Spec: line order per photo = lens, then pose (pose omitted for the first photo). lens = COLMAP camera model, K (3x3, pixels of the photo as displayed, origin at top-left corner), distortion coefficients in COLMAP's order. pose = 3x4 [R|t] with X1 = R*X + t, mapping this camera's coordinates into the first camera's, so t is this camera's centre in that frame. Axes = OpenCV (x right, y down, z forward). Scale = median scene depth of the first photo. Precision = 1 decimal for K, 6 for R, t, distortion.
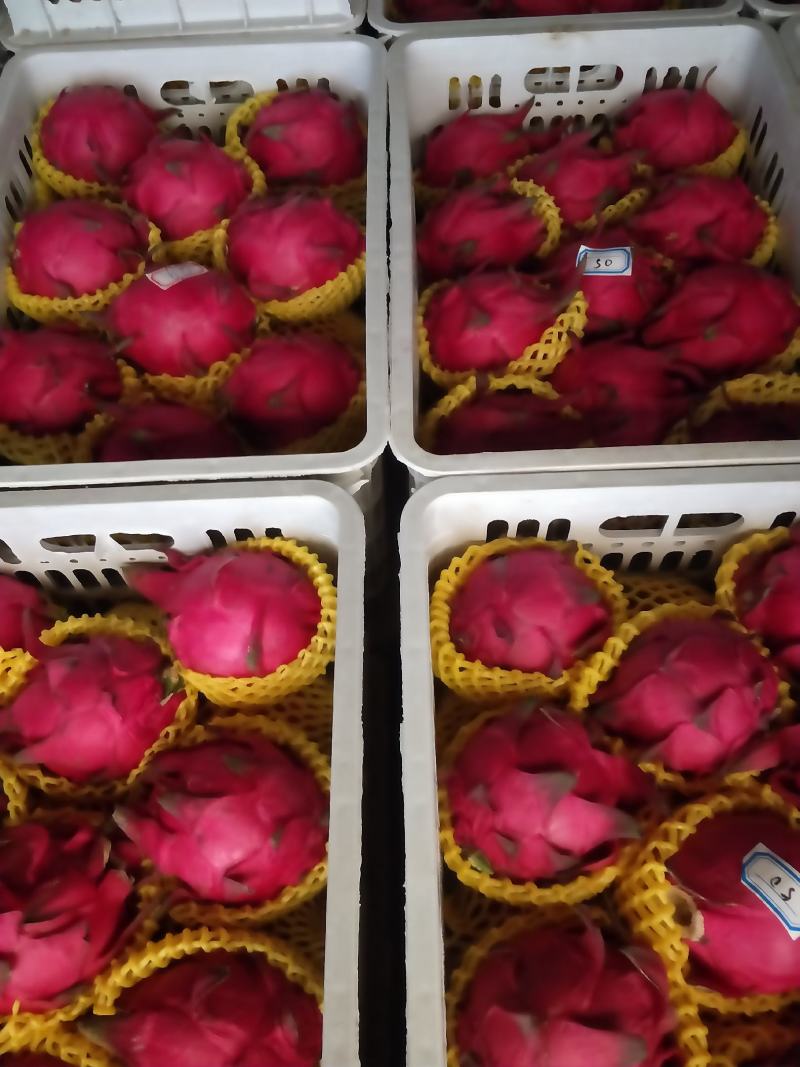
lens RADIAL K [[889.7, 0, 403.3], [0, 889.7, 527.0], [0, 0, 1]] dist [0.070740, -0.114055]
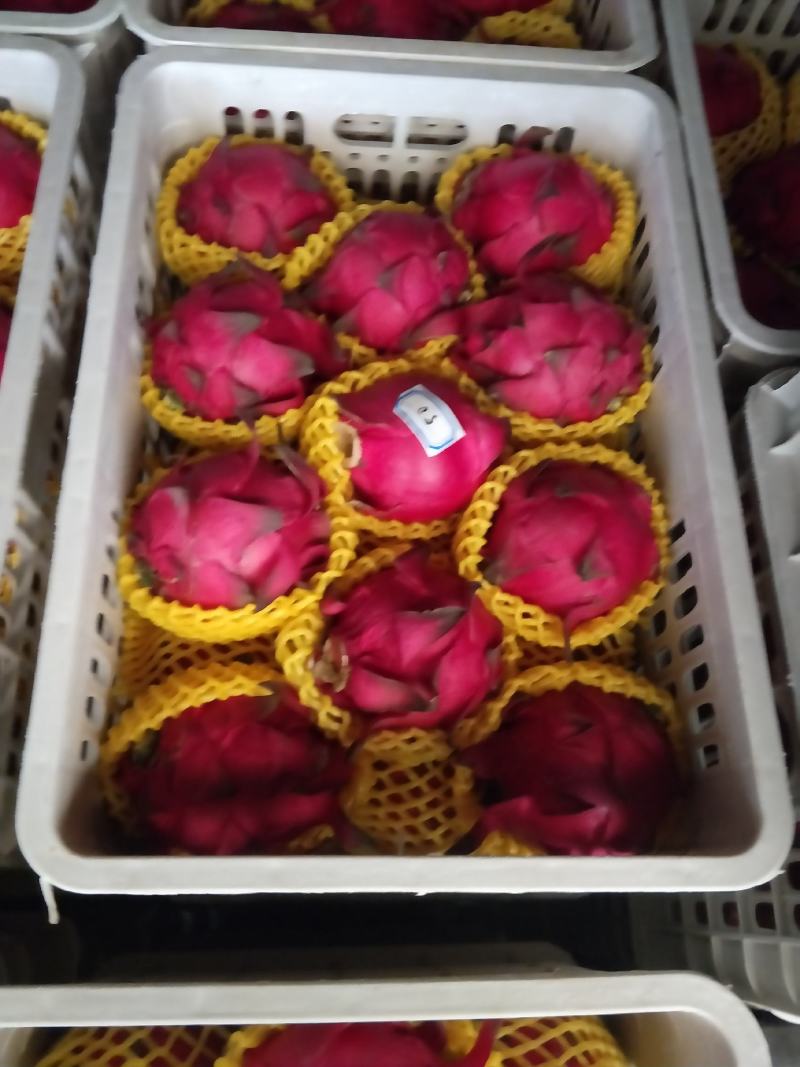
lens RADIAL K [[889.7, 0, 403.3], [0, 889.7, 527.0], [0, 0, 1]] dist [0.070740, -0.114055]
pose [[0.992250, 0.052908, 0.112431, 0.208382], [-0.071396, 0.983305, 0.167376, 0.272149], [-0.101699, -0.174106, 0.979461, -0.096114]]
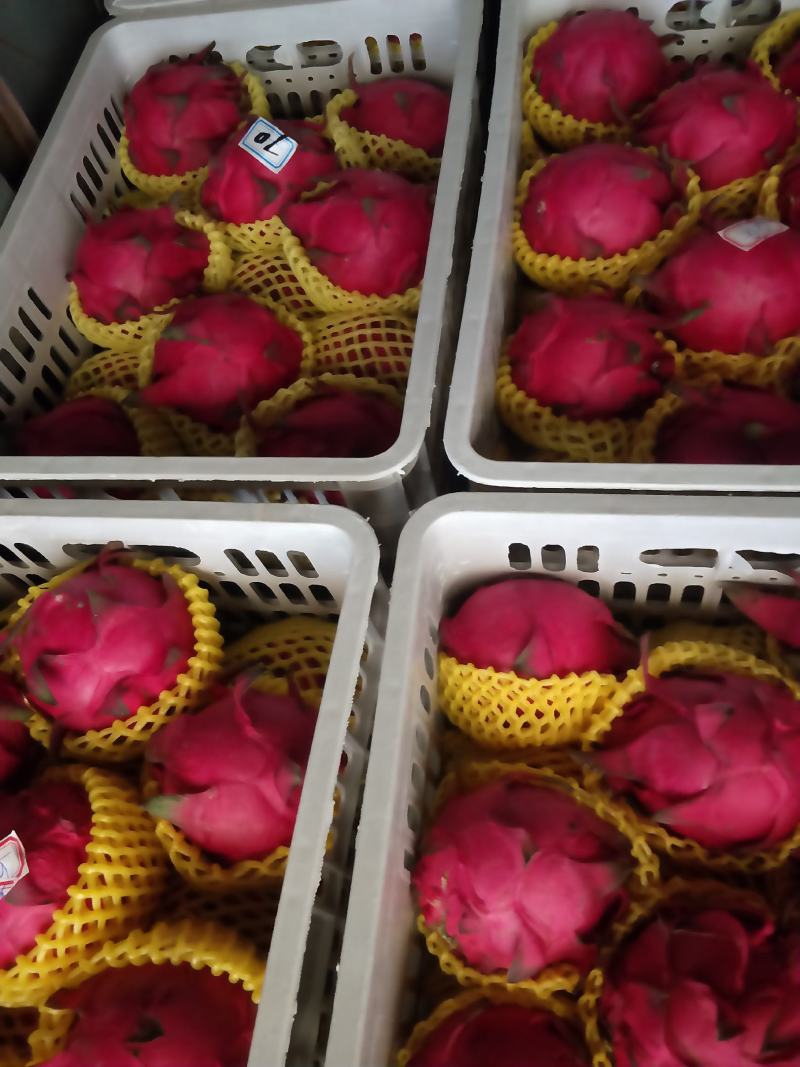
lens RADIAL K [[889.7, 0, 403.3], [0, 889.7, 527.0], [0, 0, 1]] dist [0.070740, -0.114055]
pose [[0.982024, 0.064156, -0.177520, -0.490194], [-0.055011, 0.996916, 0.055968, -0.044273], [0.180563, -0.045196, 0.982524, 0.129935]]
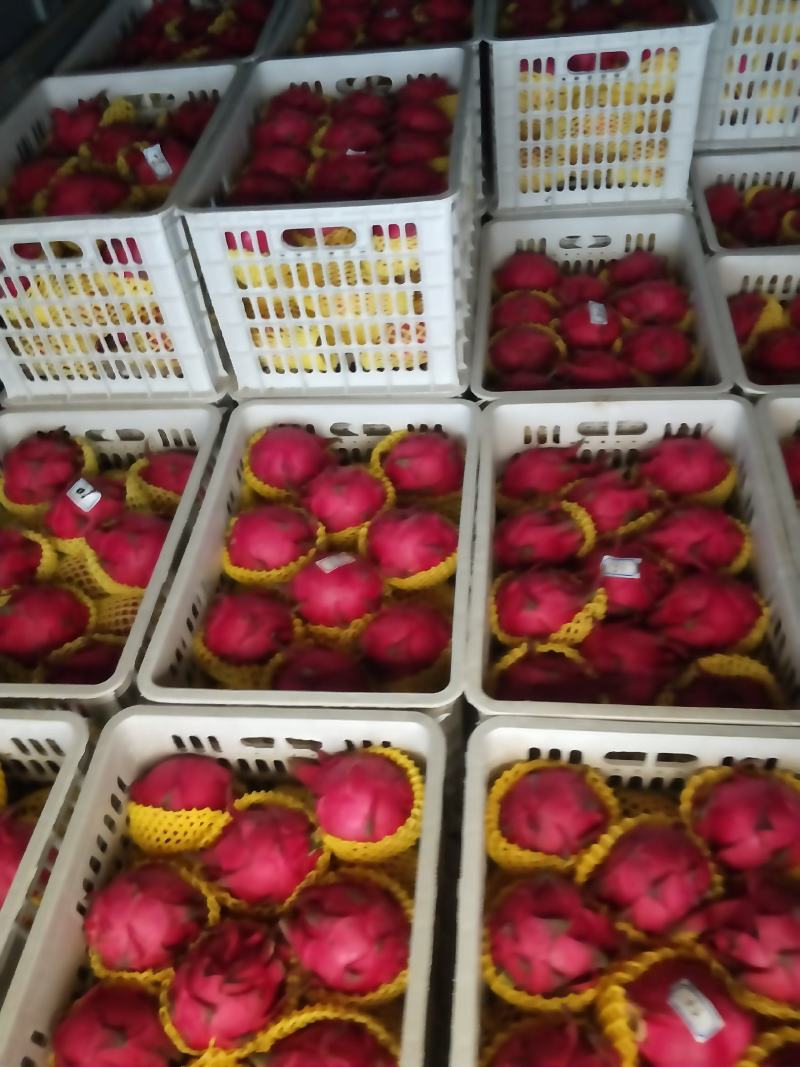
lens RADIAL K [[889.7, 0, 403.3], [0, 889.7, 527.0], [0, 0, 1]] dist [0.070740, -0.114055]
pose [[0.992030, 0.042454, -0.118638, 0.050538], [-0.065007, 0.978993, -0.193251, -0.066134], [0.107941, 0.199423, 0.973950, -0.582217]]
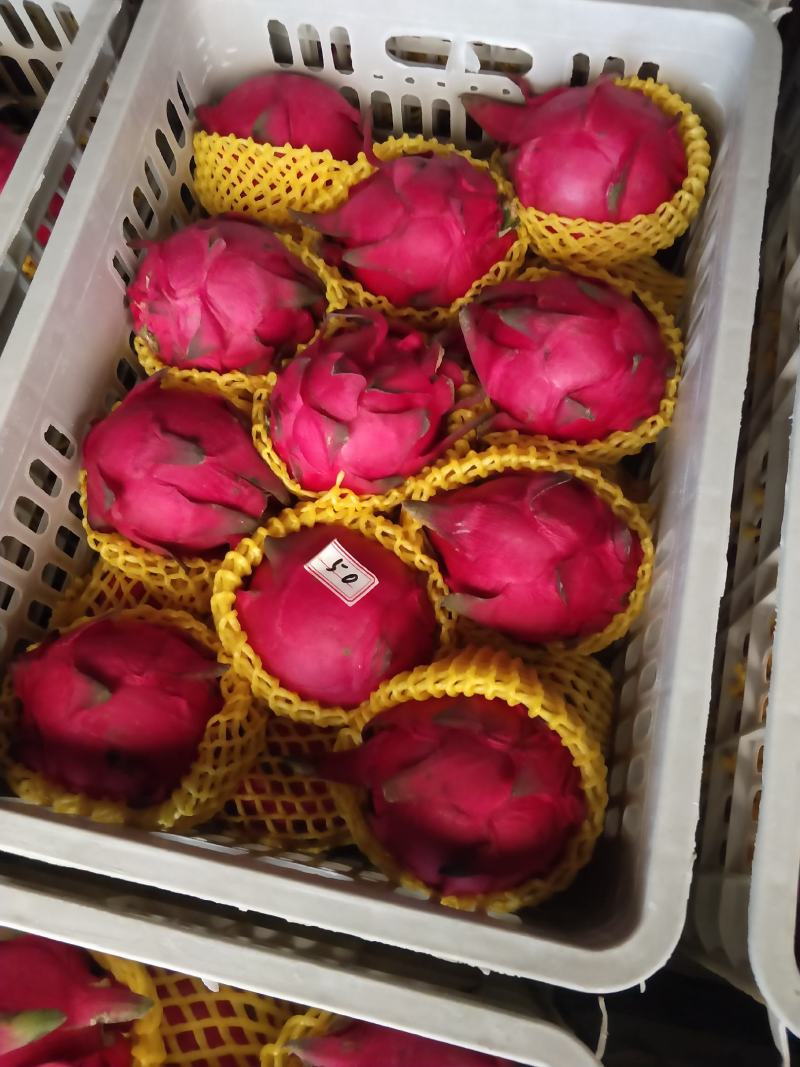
lens RADIAL K [[889.7, 0, 403.3], [0, 889.7, 527.0], [0, 0, 1]] dist [0.070740, -0.114055]
pose [[0.973434, 0.210864, -0.089236, -0.210106], [-0.185473, 0.954697, 0.232709, 0.275225], [0.134263, -0.209976, 0.968444, 0.027619]]
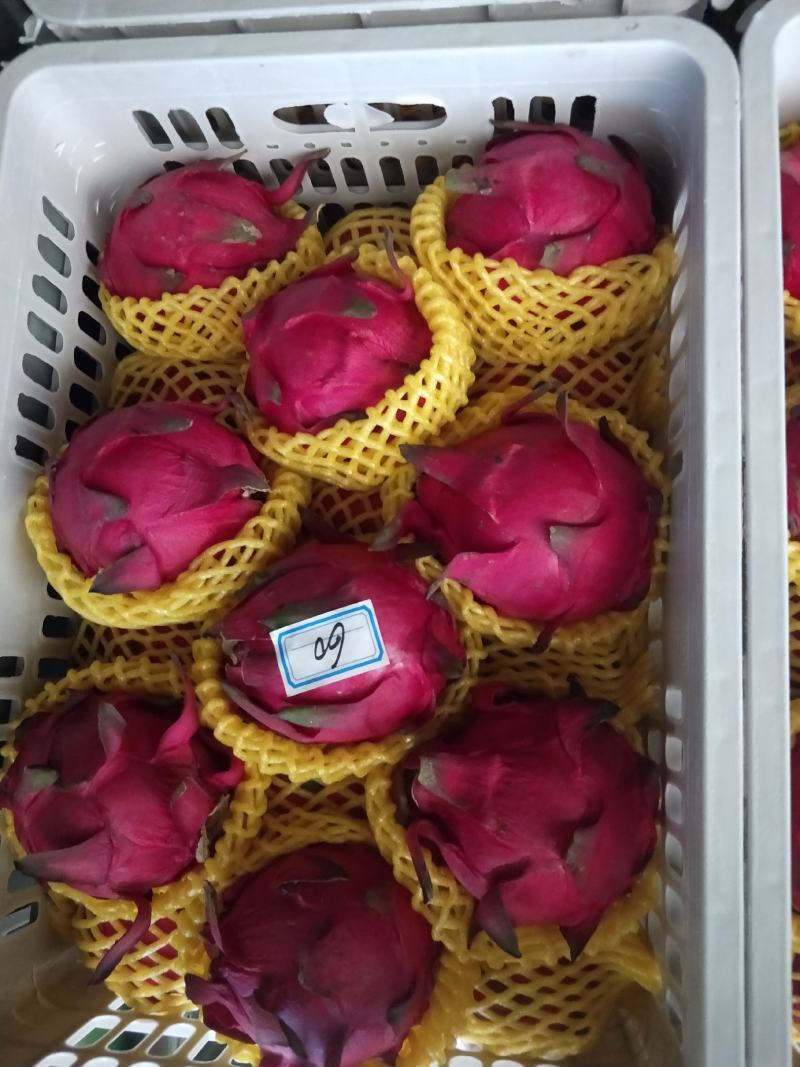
lens RADIAL K [[889.7, 0, 403.3], [0, 889.7, 527.0], [0, 0, 1]] dist [0.070740, -0.114055]
pose [[0.994774, 0.051123, -0.088383, -0.214162], [-0.013412, 0.923548, 0.383249, 0.044323], [0.101218, -0.380060, 0.919407, 0.182460]]
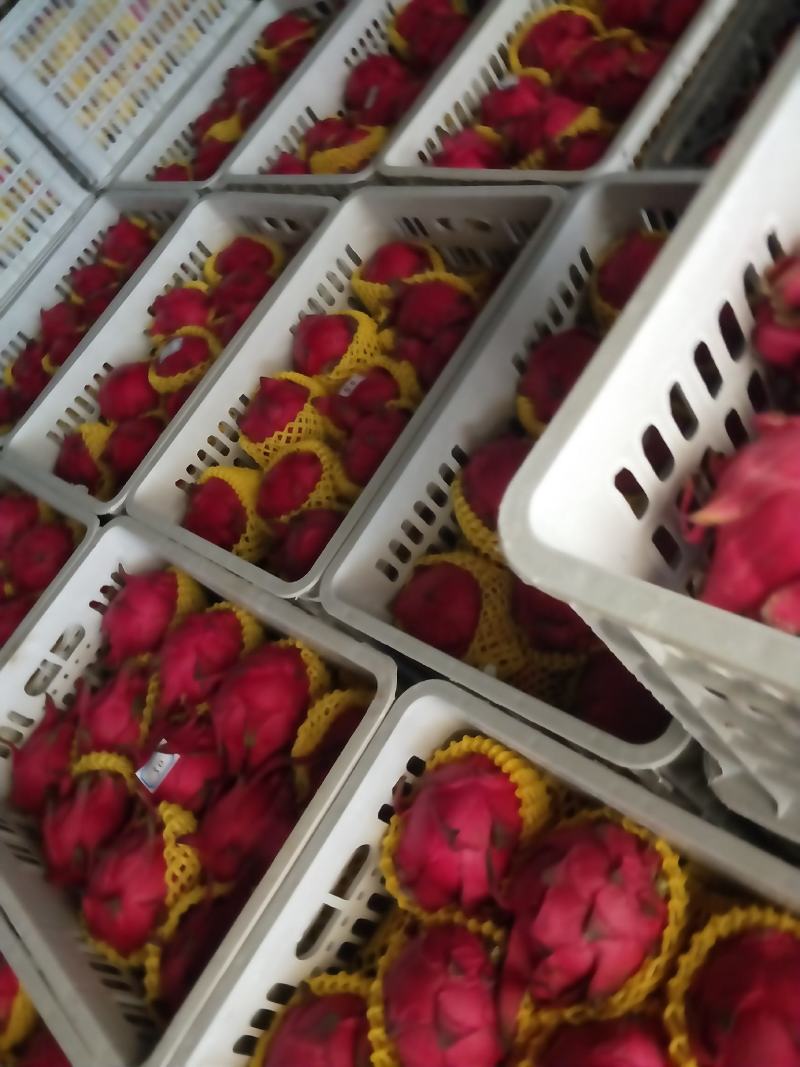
lens RADIAL K [[889.7, 0, 403.3], [0, 889.7, 527.0], [0, 0, 1]] dist [0.070740, -0.114055]
pose [[0.566660, -0.791010, 0.230649, 0.457401], [0.821694, 0.521807, -0.229209, 0.080966], [0.060952, 0.319406, 0.945656, -0.205109]]
